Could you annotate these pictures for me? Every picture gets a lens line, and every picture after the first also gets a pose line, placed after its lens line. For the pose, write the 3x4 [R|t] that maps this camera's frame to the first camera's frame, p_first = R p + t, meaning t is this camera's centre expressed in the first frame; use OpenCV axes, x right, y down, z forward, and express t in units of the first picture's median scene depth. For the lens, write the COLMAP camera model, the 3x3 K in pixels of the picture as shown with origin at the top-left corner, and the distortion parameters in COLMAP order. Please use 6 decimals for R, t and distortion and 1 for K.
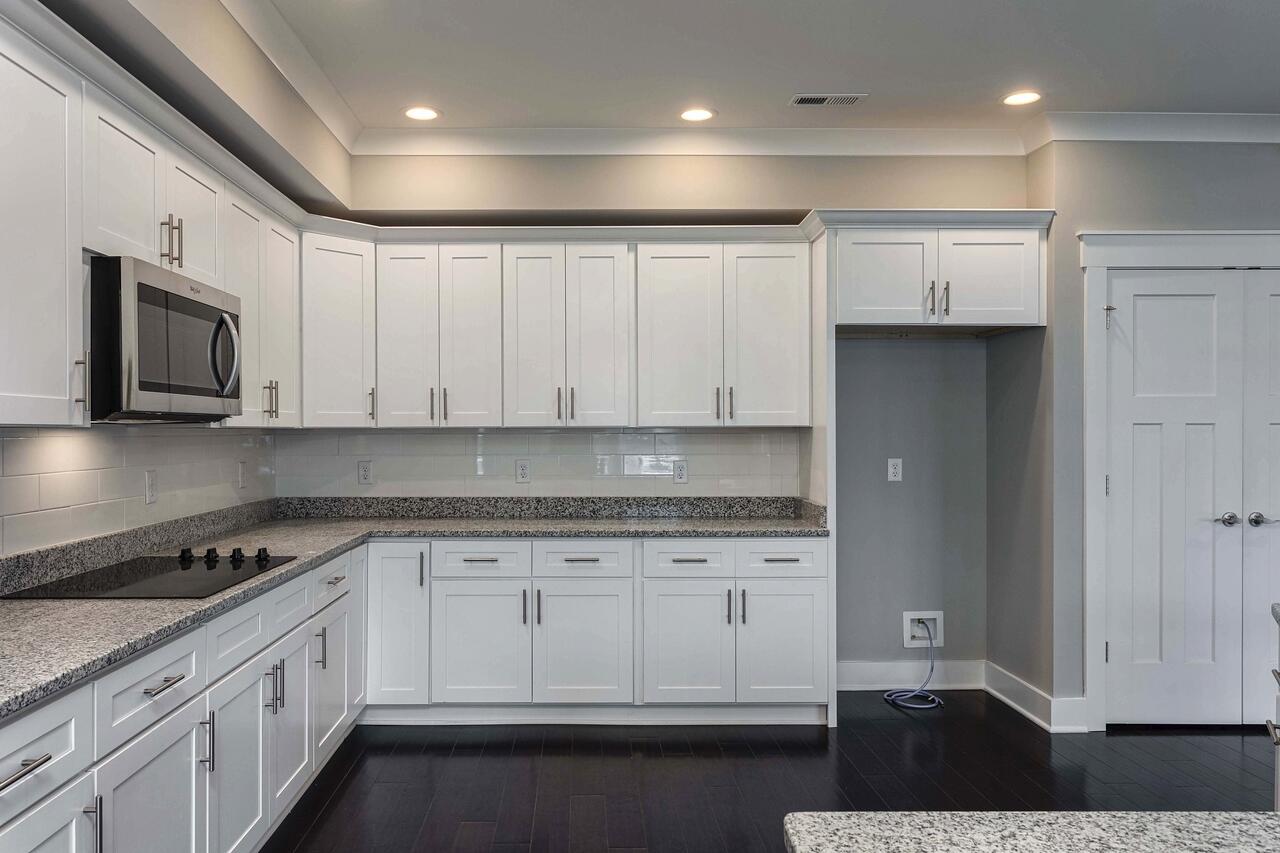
lens RADIAL K [[888.6, 0, 587.1], [0, 888.6, 428.8], [0, 0, 1]] dist [-0.002796, -0.000771]
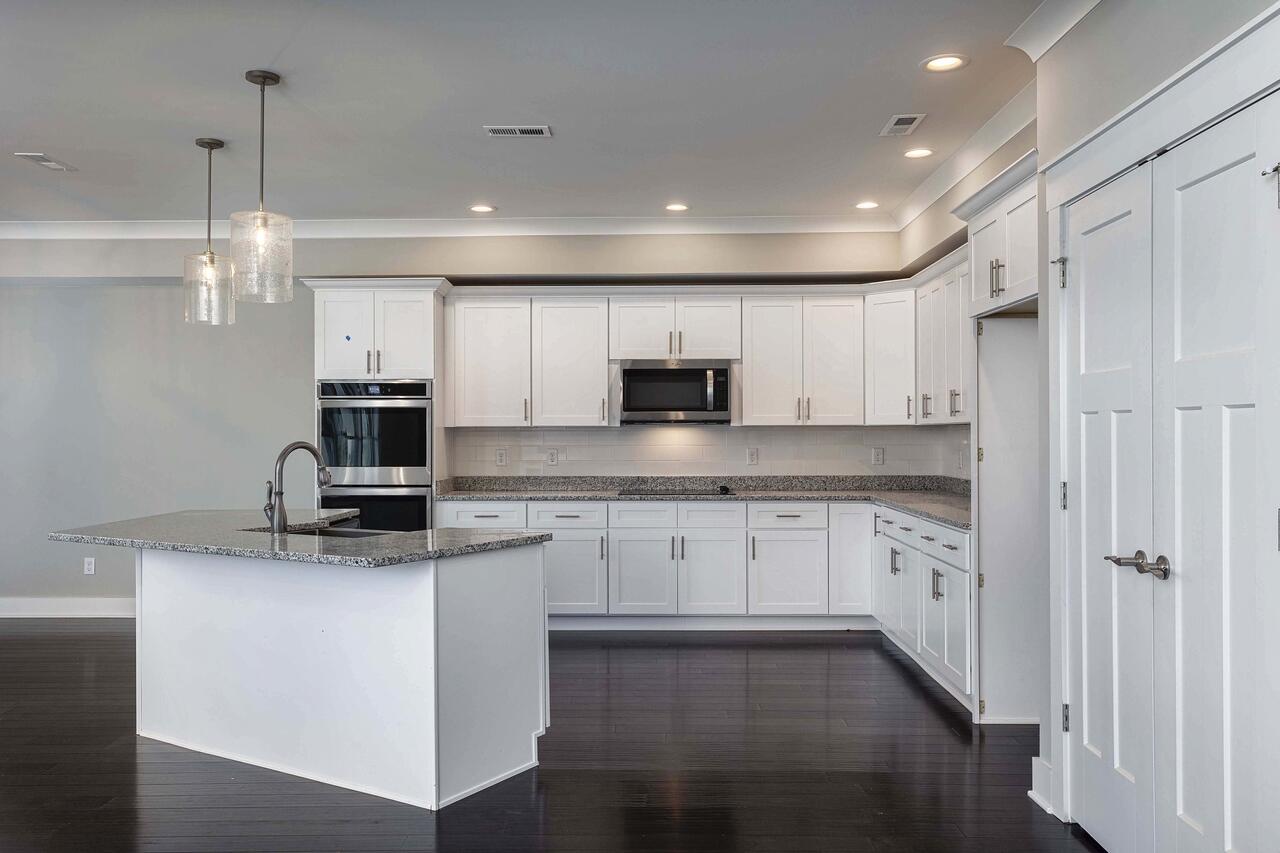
lens RADIAL K [[1028.3, 0, 636.5], [0, 1028.3, 429.7], [0, 0, 1]] dist [0.012001, 0.003611]
pose [[-0.020364, -0.001685, -0.999791, 1.454811], [0.006350, 0.999978, -0.001815, 0.007295], [0.999772, -0.006385, -0.020353, 0.650203]]
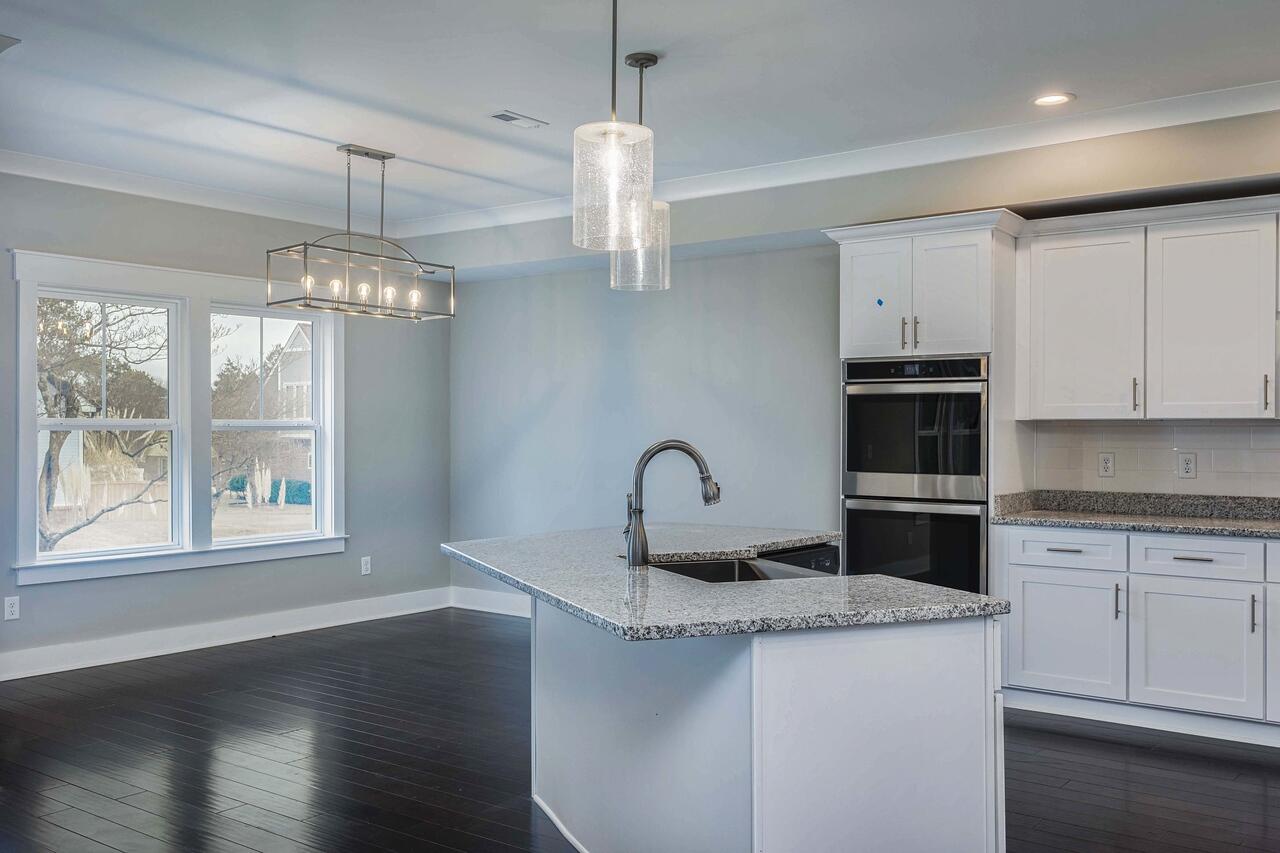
lens RADIAL K [[1163.0, 0, 639.8], [0, 1163.0, 431.4], [0, 0, 1]] dist [0.007705, 0.001858]
pose [[-0.606816, 0.003603, -0.794834, 1.098814], [0.002555, 0.999993, 0.002583, 0.006399], [0.794838, -0.000463, -0.606822, 0.784258]]
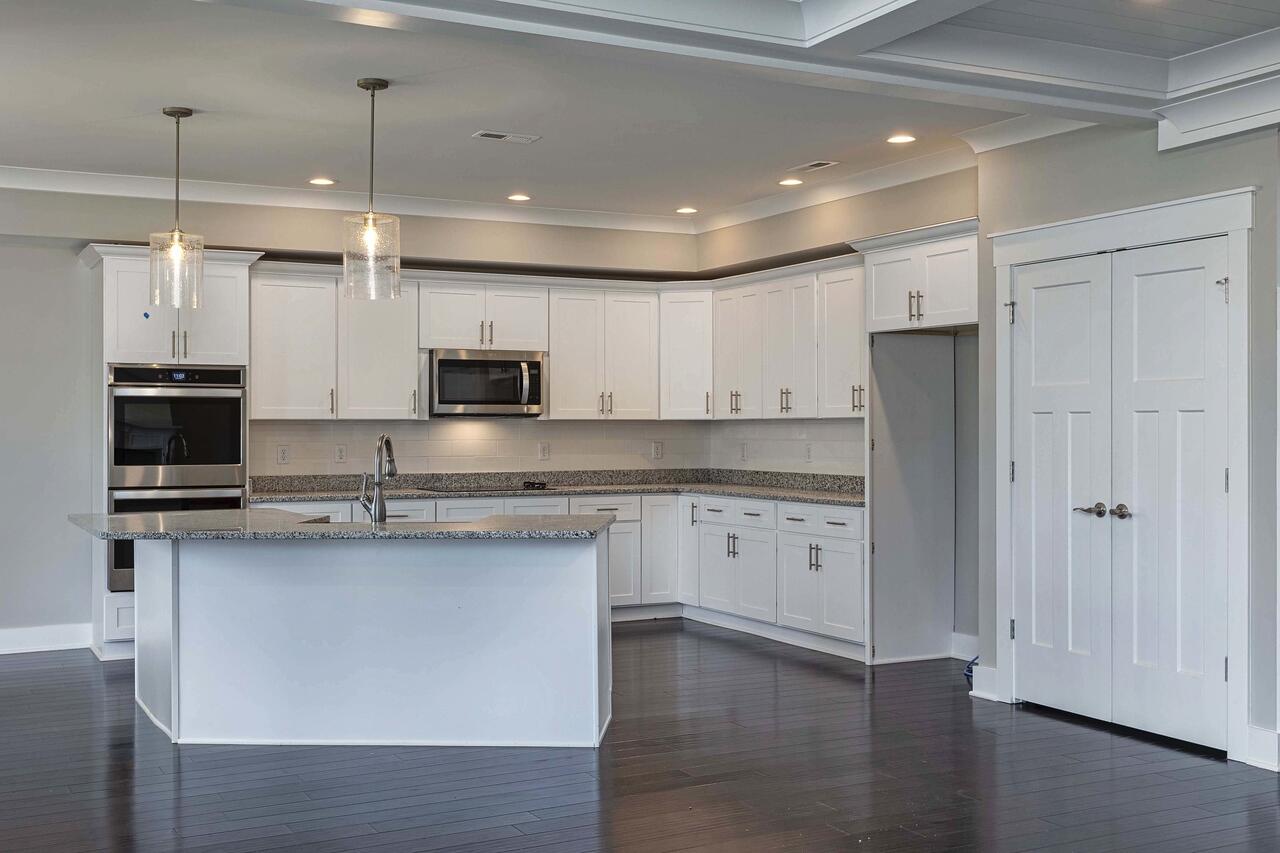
lens RADIAL K [[1398.6, 0, 635.1], [0, 1398.6, 428.2], [0, 0, 1]] dist [0.006169, 0.012716]
pose [[0.459775, 0.001497, -0.888034, 1.844424], [0.003522, 0.999988, 0.003510, 0.005025], [0.888028, -0.004742, 0.459764, -0.163516]]
